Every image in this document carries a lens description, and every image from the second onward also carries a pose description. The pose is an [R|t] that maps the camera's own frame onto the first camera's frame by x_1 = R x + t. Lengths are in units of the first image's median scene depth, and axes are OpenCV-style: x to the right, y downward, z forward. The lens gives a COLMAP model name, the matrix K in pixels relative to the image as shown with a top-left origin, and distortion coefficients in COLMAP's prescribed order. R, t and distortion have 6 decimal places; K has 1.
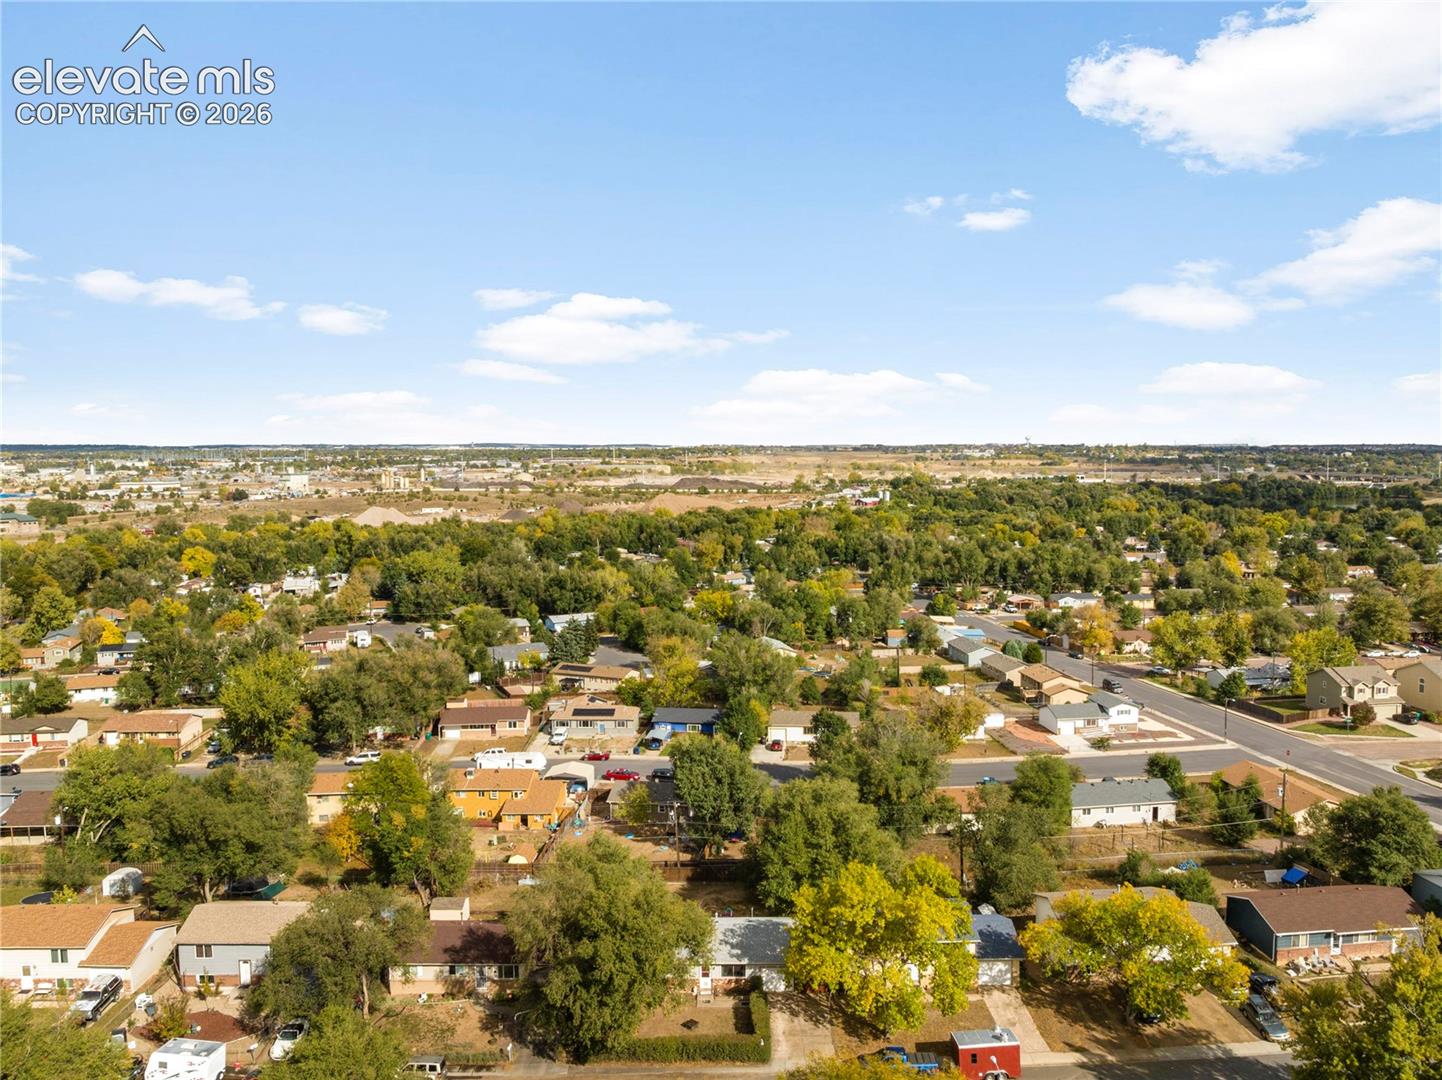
lens RADIAL K [[1026.9, 0, 742.1], [0, 1026.9, 505.4], [0, 0, 1]] dist [-0.037265, -0.002860]
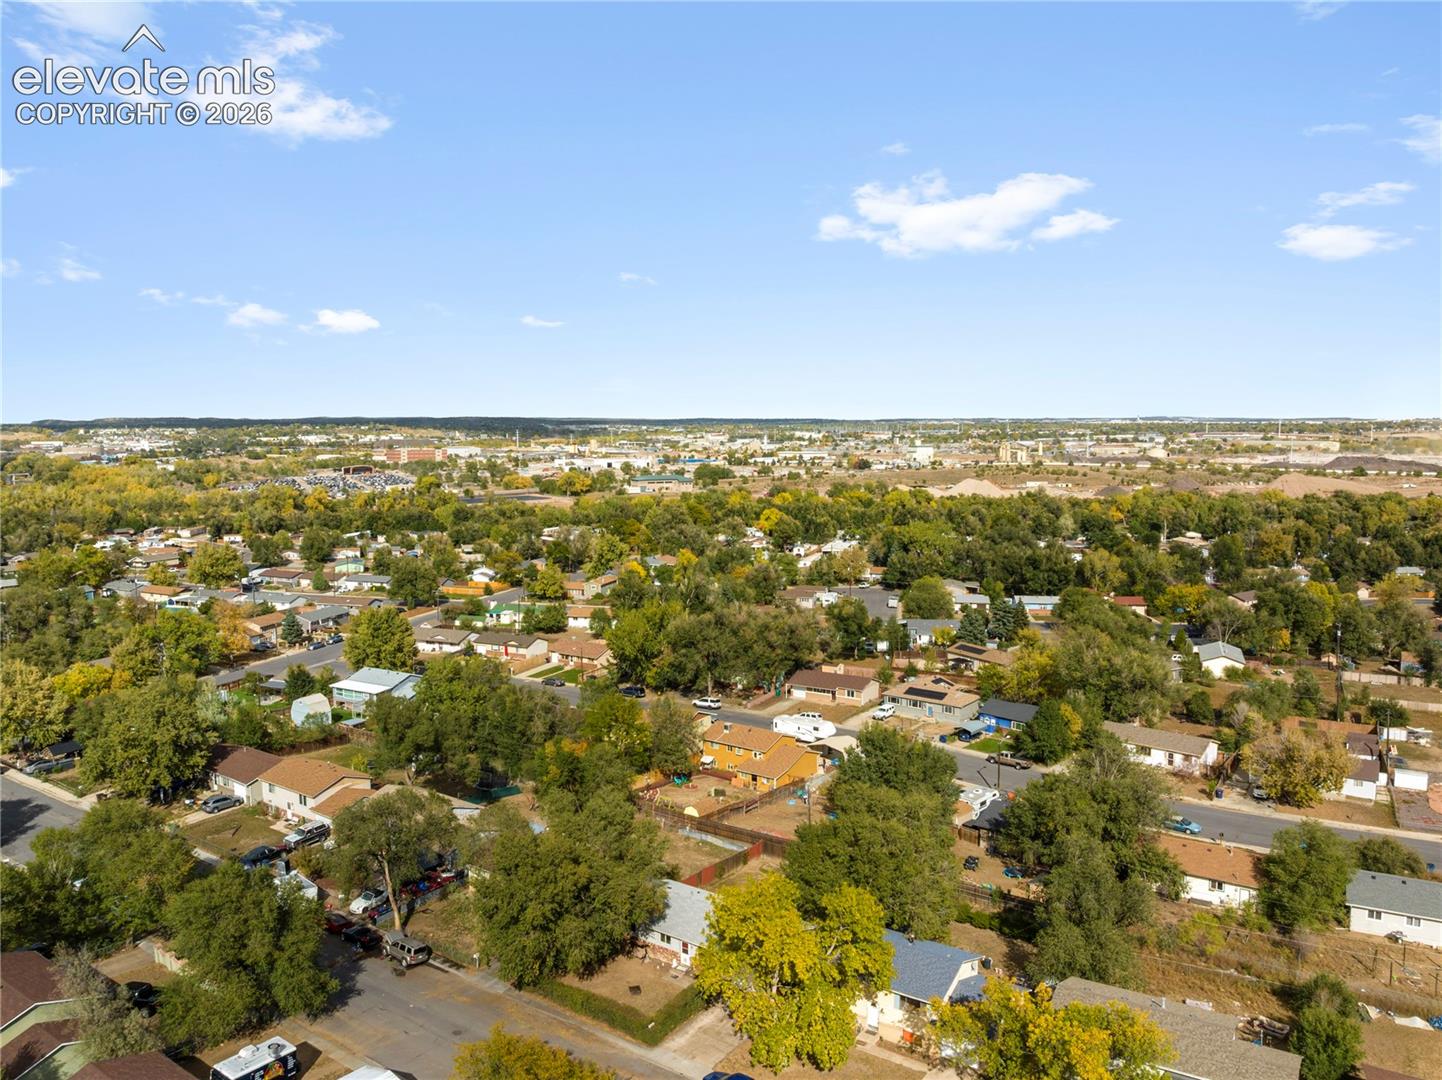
lens RADIAL K [[1026.9, 0, 742.1], [0, 1026.9, 505.4], [0, 0, 1]] dist [-0.037265, -0.002860]
pose [[0.816214, 0.044623, -0.576024, 0.142051], [-0.029845, 0.998938, 0.035095, -0.003260], [0.576979, -0.011453, 0.816679, 0.055148]]
